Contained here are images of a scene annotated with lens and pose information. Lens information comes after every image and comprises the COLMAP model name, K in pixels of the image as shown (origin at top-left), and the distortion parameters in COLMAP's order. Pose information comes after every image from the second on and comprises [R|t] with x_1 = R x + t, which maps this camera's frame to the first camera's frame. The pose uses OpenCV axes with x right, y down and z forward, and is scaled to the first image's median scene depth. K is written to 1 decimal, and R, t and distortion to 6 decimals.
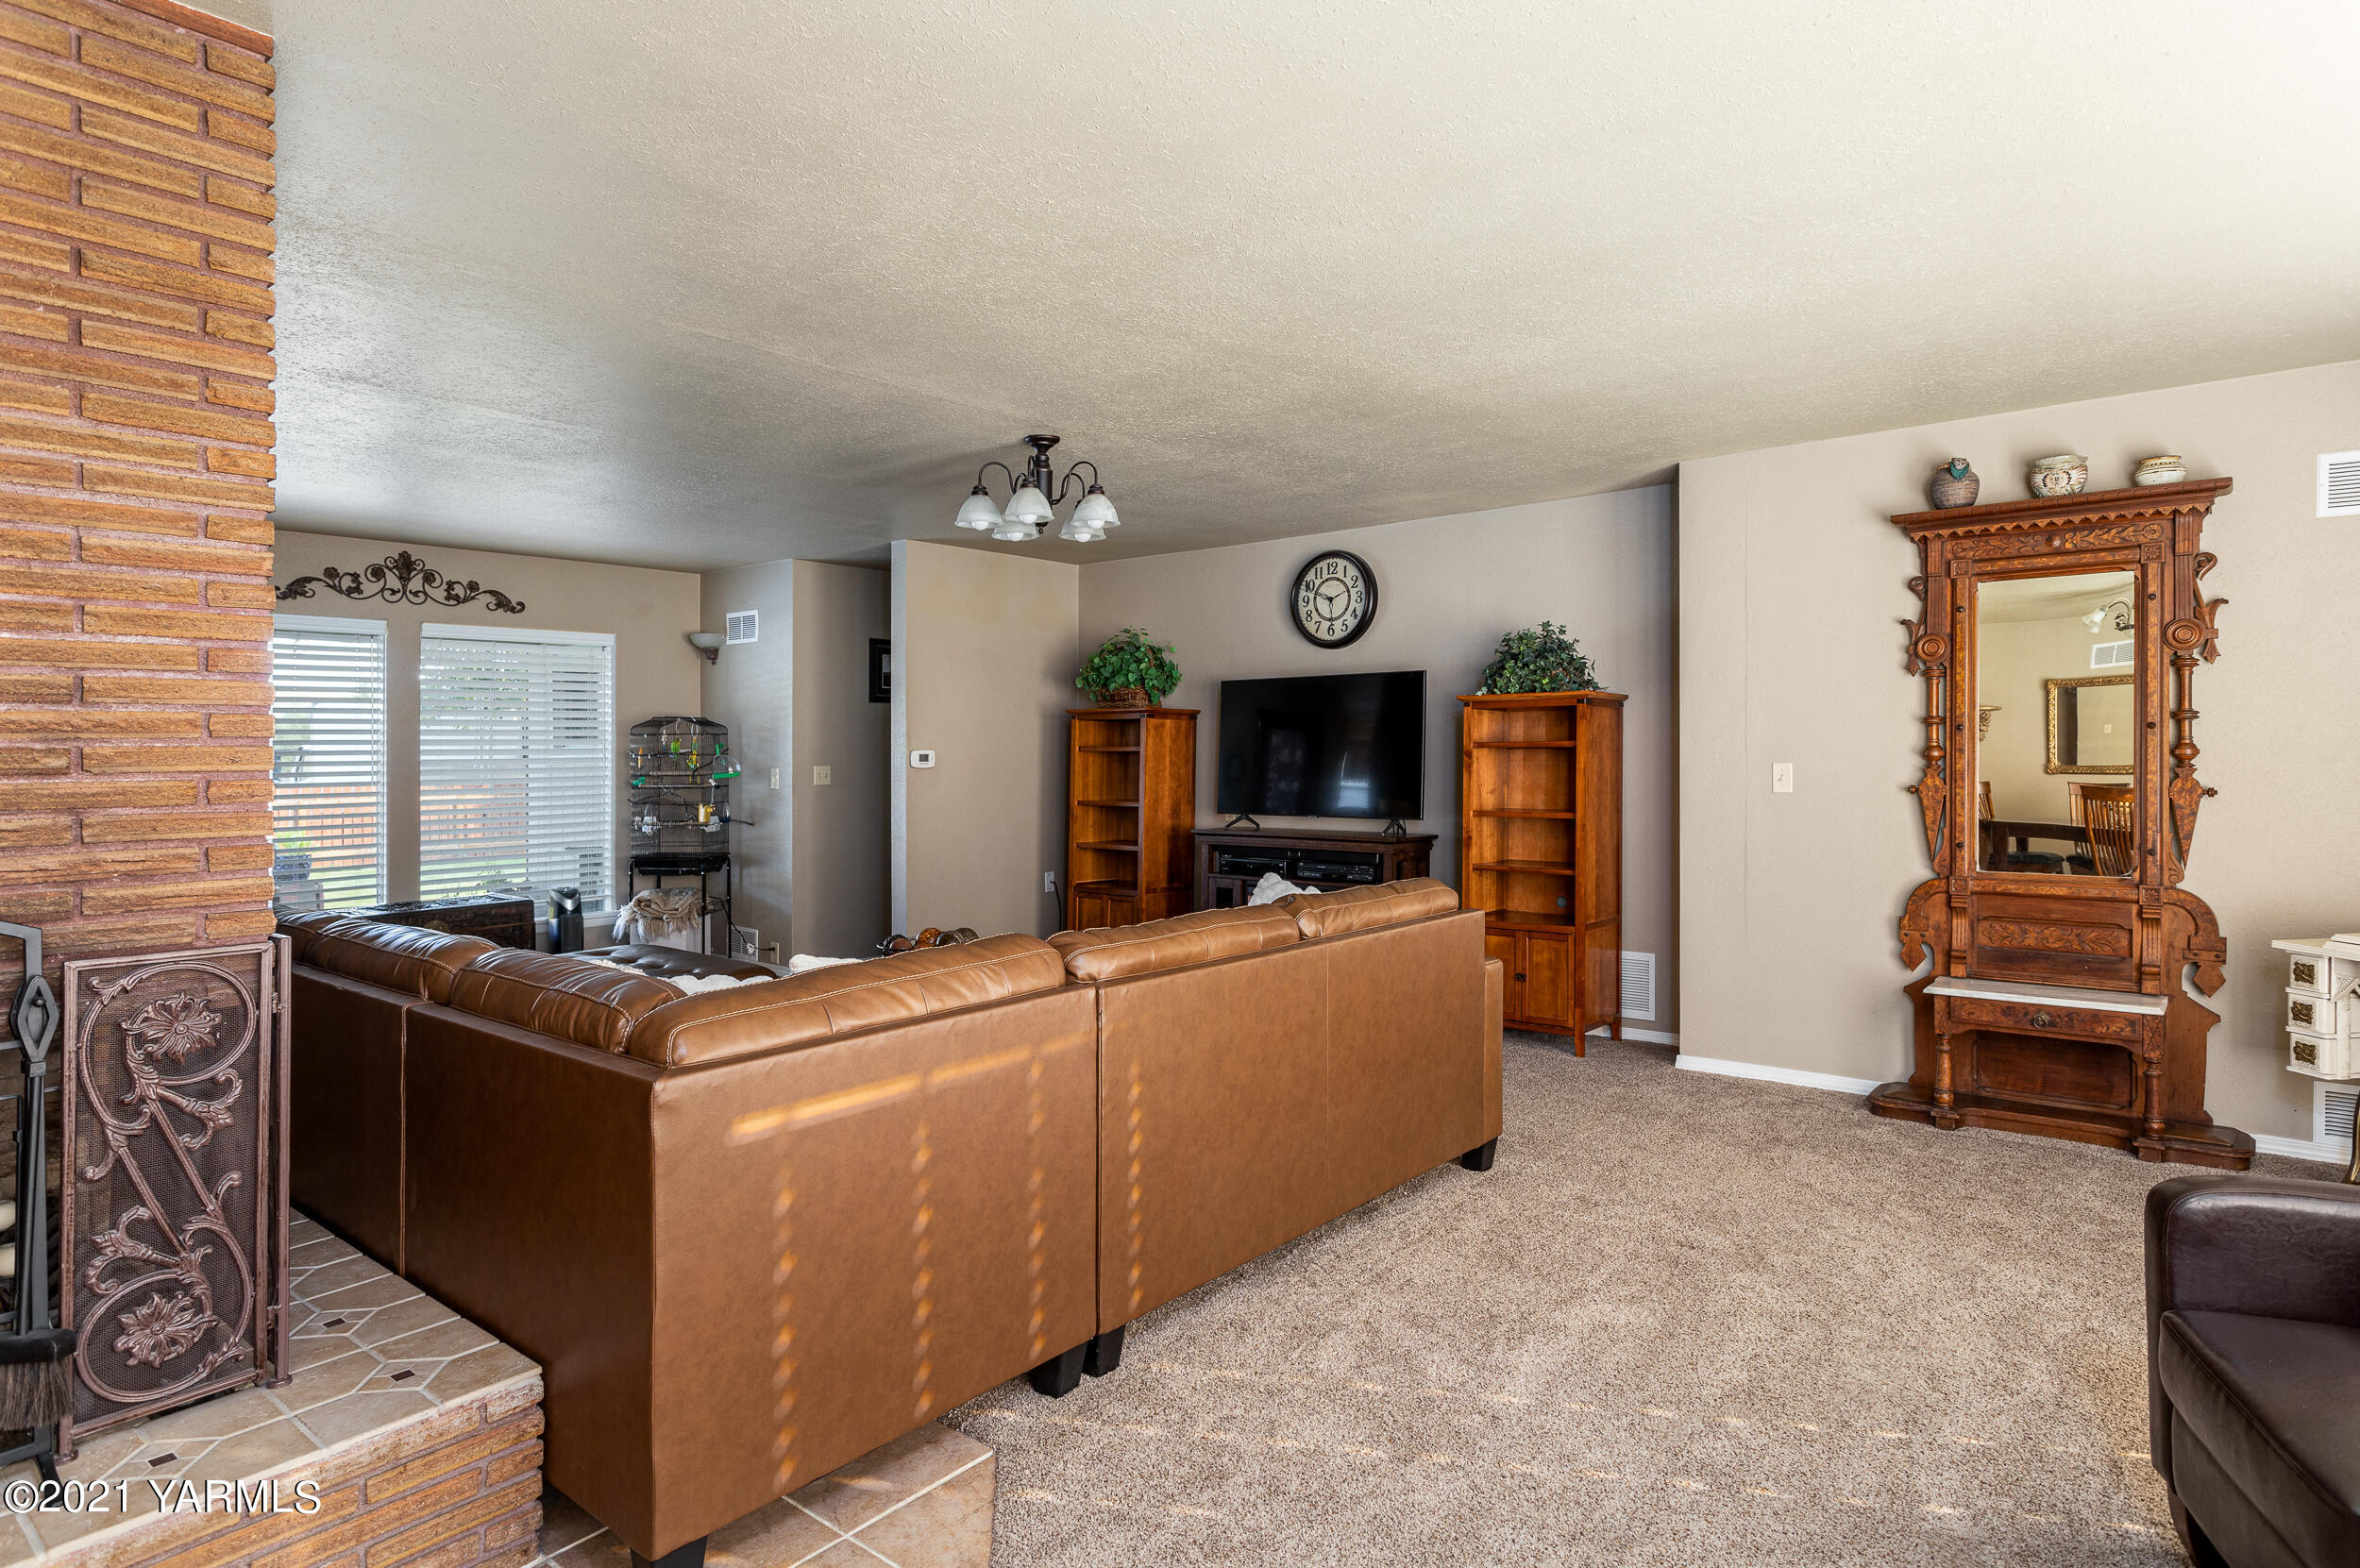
lens RADIAL K [[1321.4, 0, 1190.7], [0, 1321.4, 750.5], [0, 0, 1]] dist [0.006031, 0.001355]
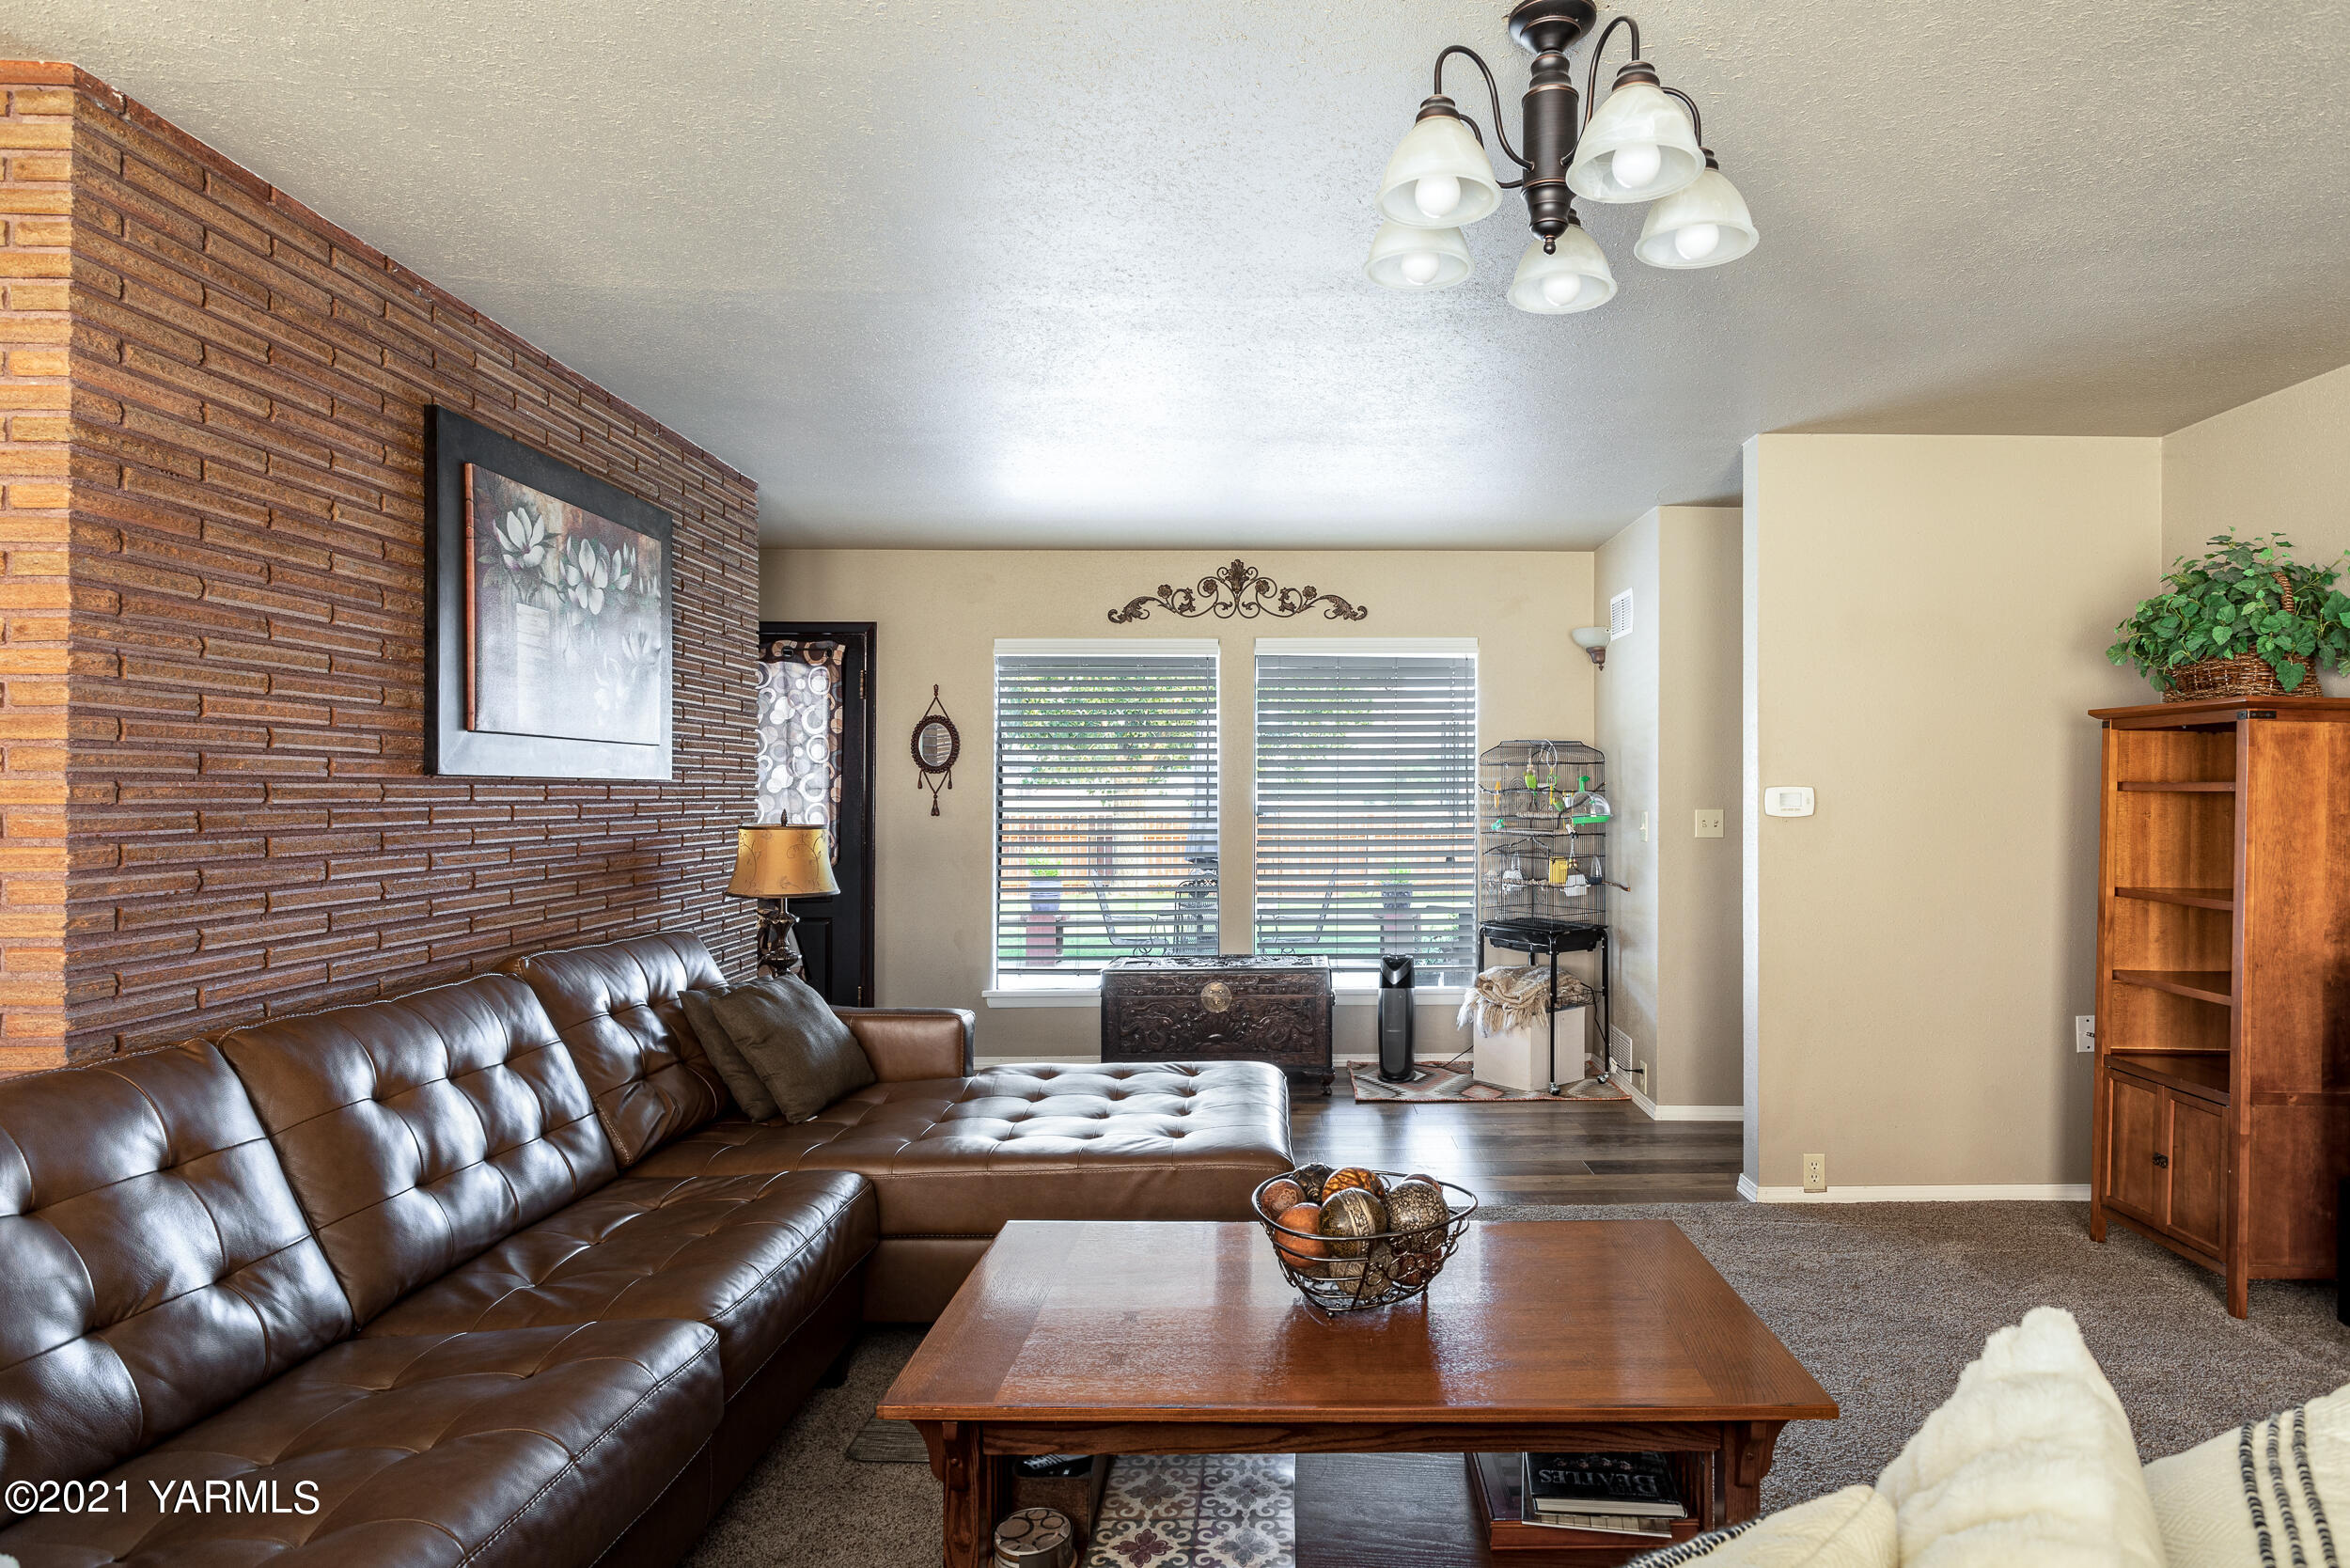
lens RADIAL K [[1296.9, 0, 1302.5], [0, 1296.9, 788.2], [0, 0, 1]] dist [-0.000569, 0.007583]
pose [[0.640575, 0.007648, -0.767858, 0.105270], [-0.007226, 0.999966, 0.003931, -0.000219], [0.767862, 0.003031, 0.640609, 0.470573]]
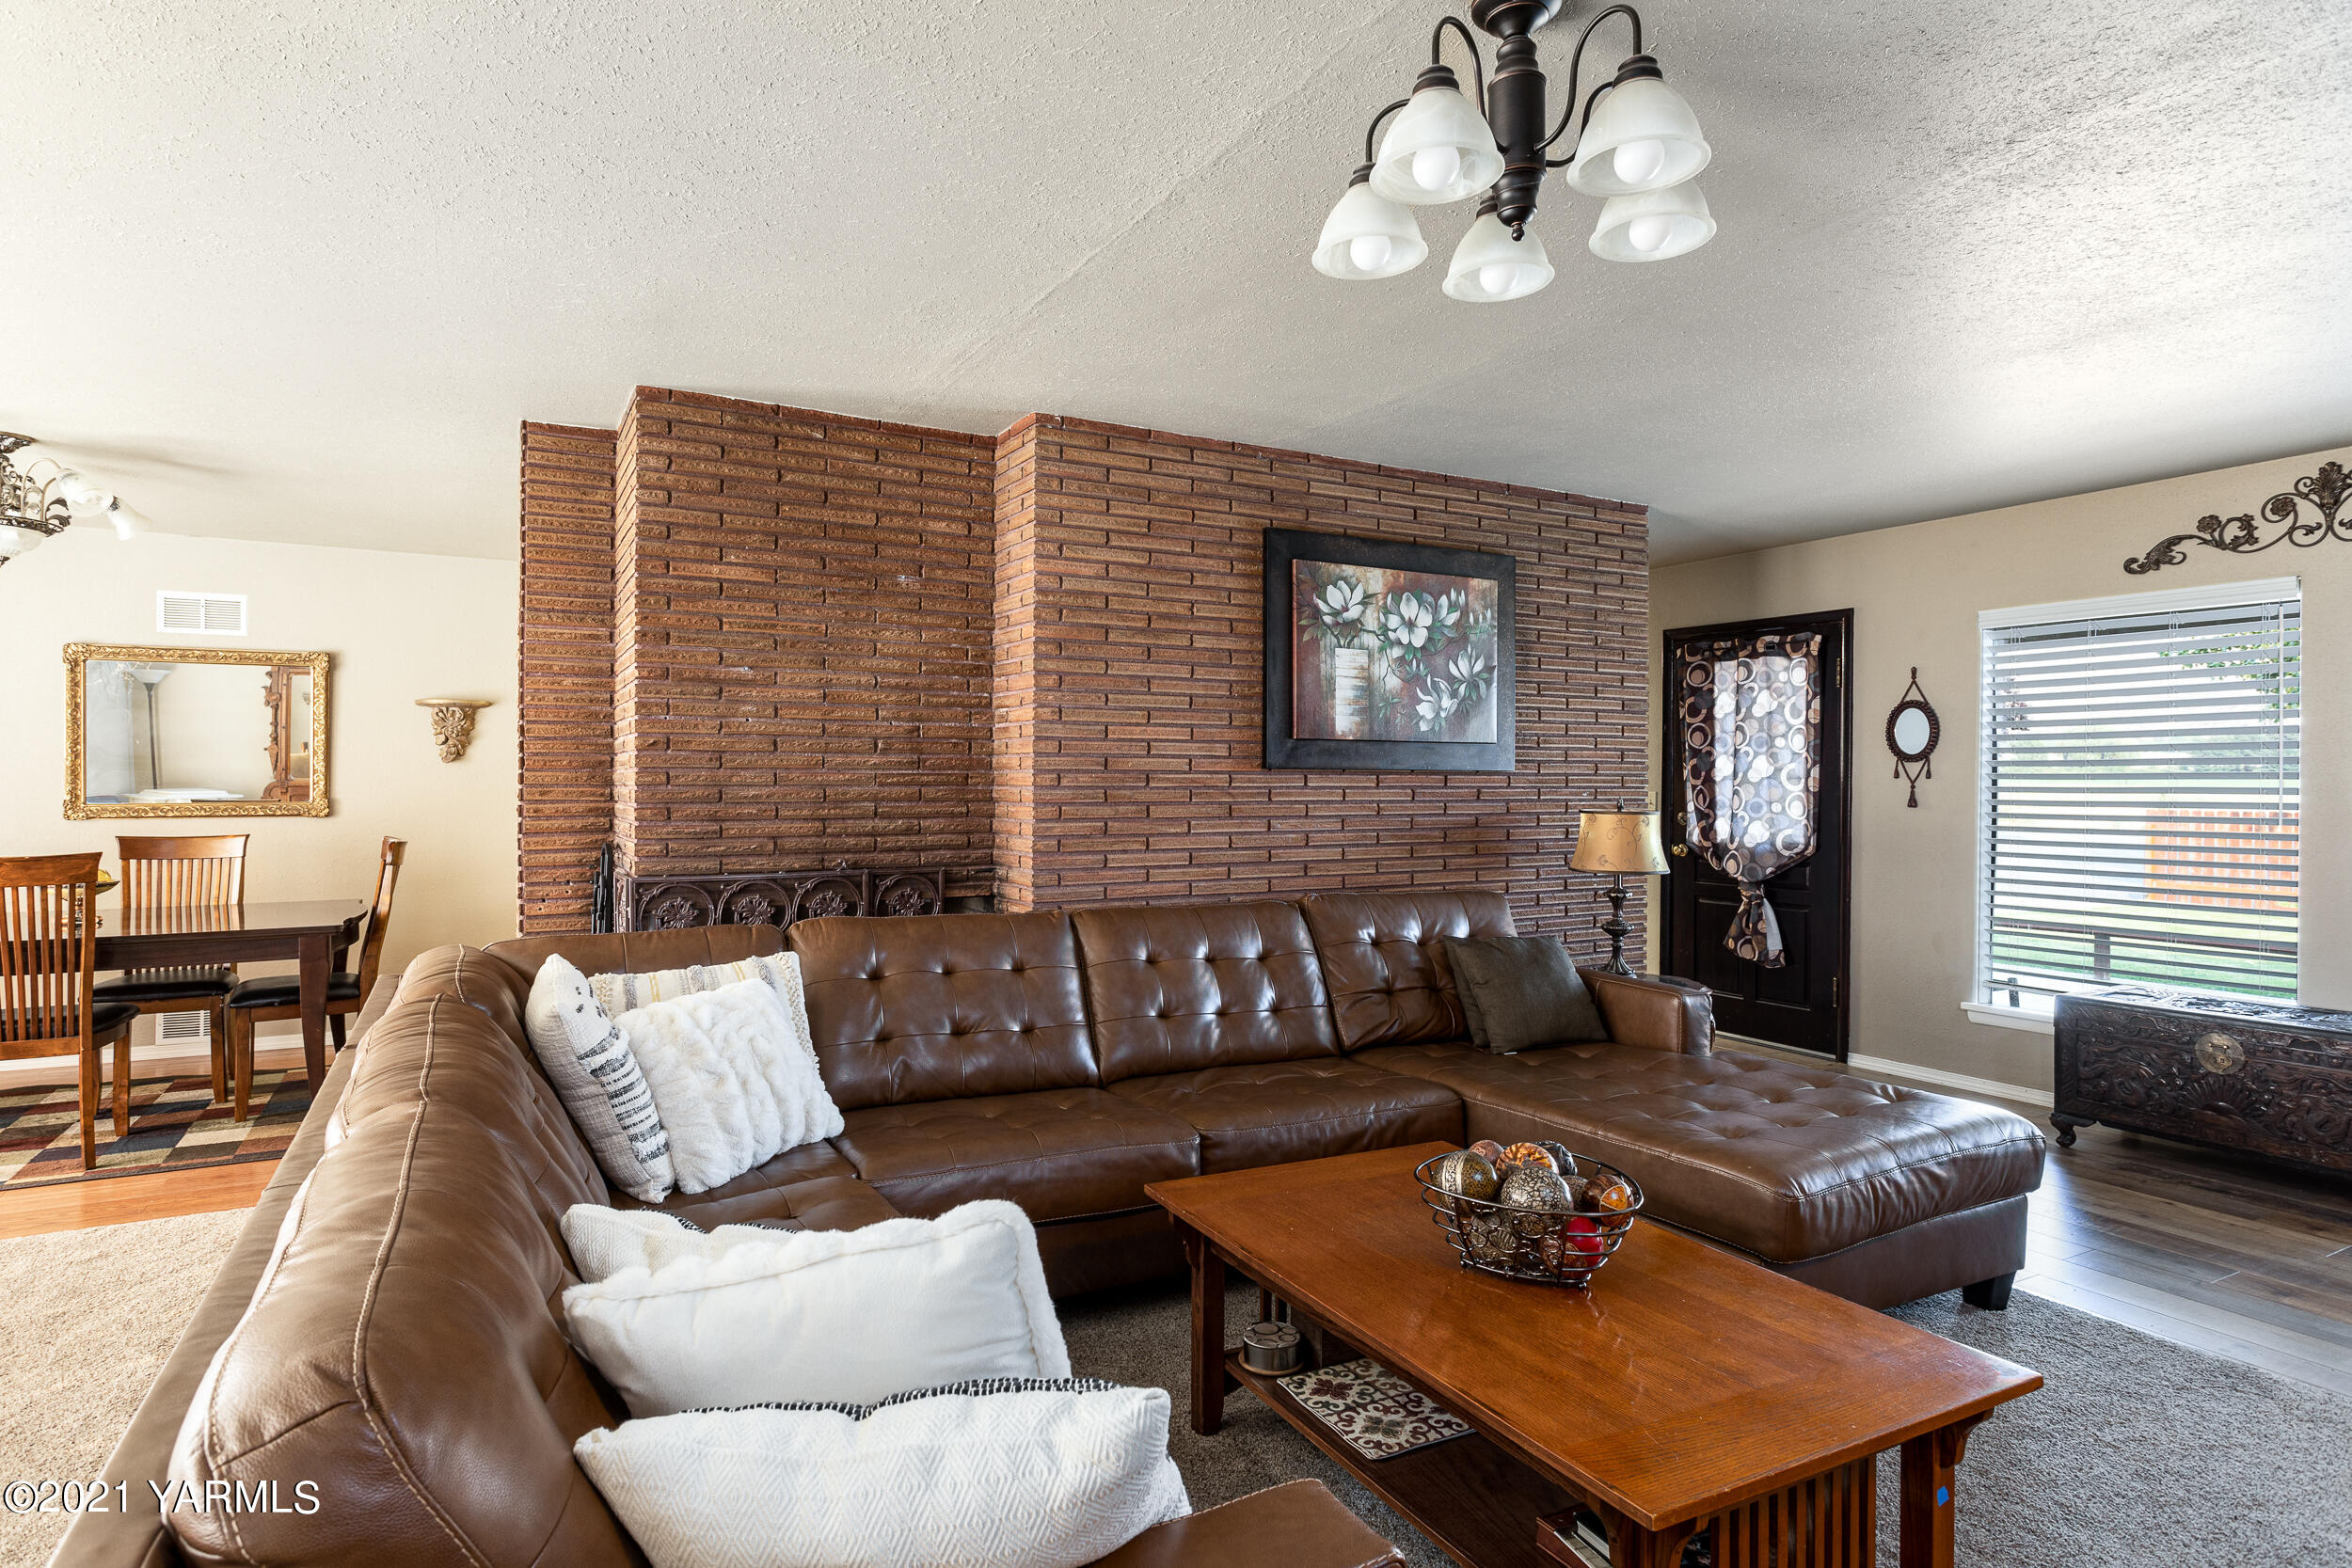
lens RADIAL K [[1259.5, 0, 1147.6], [0, 1259.5, 781.4], [0, 0, 1]] dist [-0.001793, 0.000843]
pose [[-0.394975, 0.011557, -0.918619, 0.196162], [-0.001125, 0.999914, 0.013063, -0.002531], [0.918691, 0.006193, -0.394928, 0.707491]]
